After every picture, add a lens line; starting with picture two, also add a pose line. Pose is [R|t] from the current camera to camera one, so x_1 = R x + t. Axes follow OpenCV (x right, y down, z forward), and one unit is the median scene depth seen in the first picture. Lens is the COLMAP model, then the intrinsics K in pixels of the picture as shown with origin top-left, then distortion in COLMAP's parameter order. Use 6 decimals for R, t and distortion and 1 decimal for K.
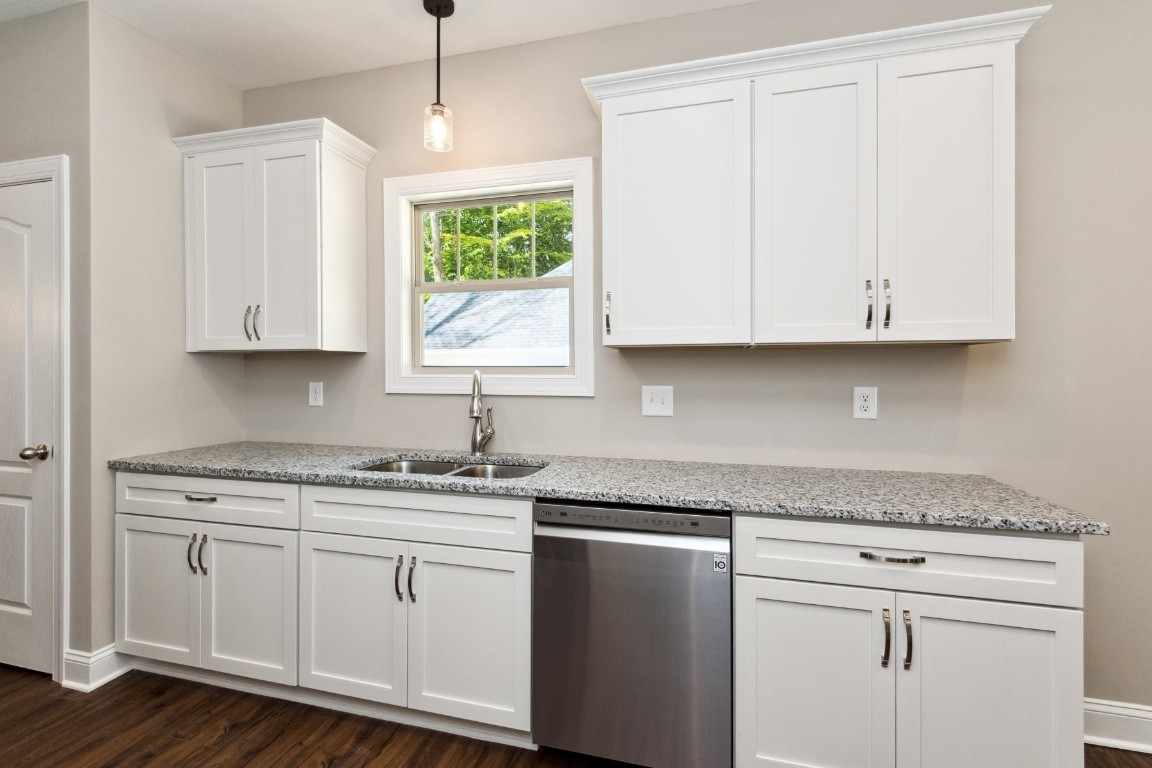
lens RADIAL K [[488.1, 0, 577.1], [0, 488.1, 374.0], [0, 0, 1]] dist [0.013305, -0.001794]
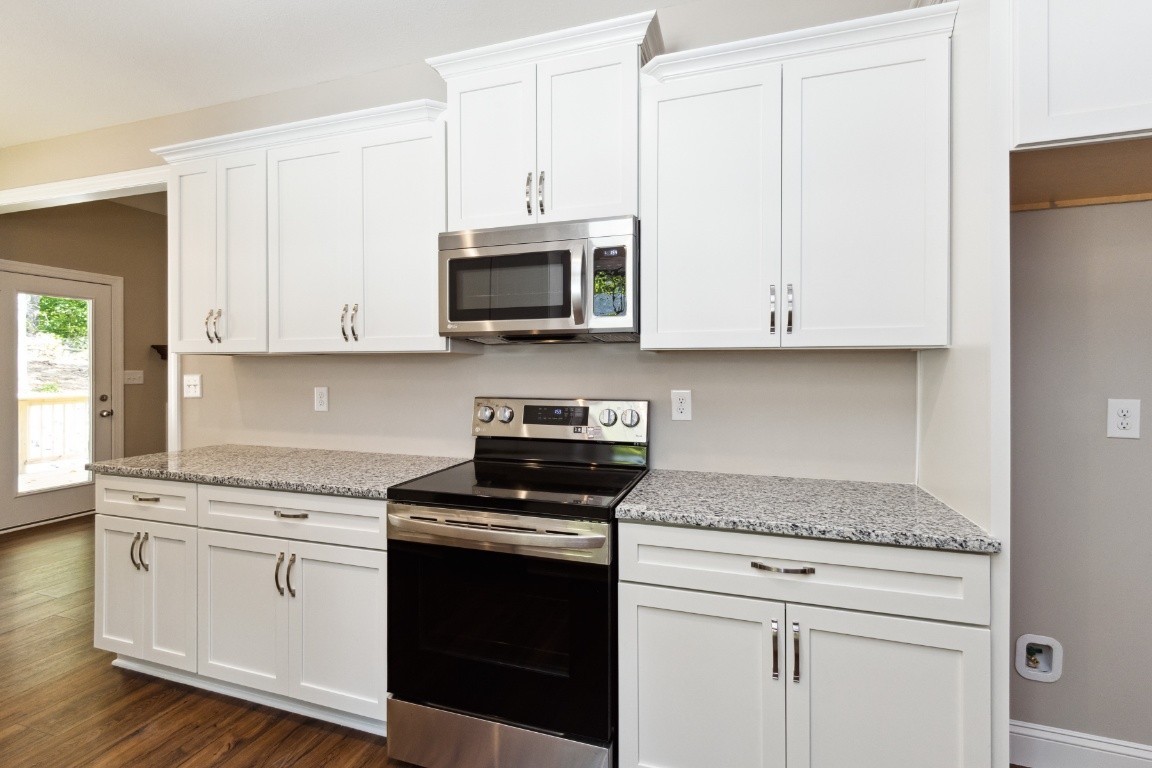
lens RADIAL K [[524.7, 0, 571.3], [0, 524.7, 378.6], [0, 0, 1]] dist [-0.002622, -0.000645]
pose [[0.998102, 0.003483, -0.061482, 0.282172], [-0.003734, 0.999985, -0.003961, 0.001606], [0.061467, 0.004183, 0.998100, -0.070219]]
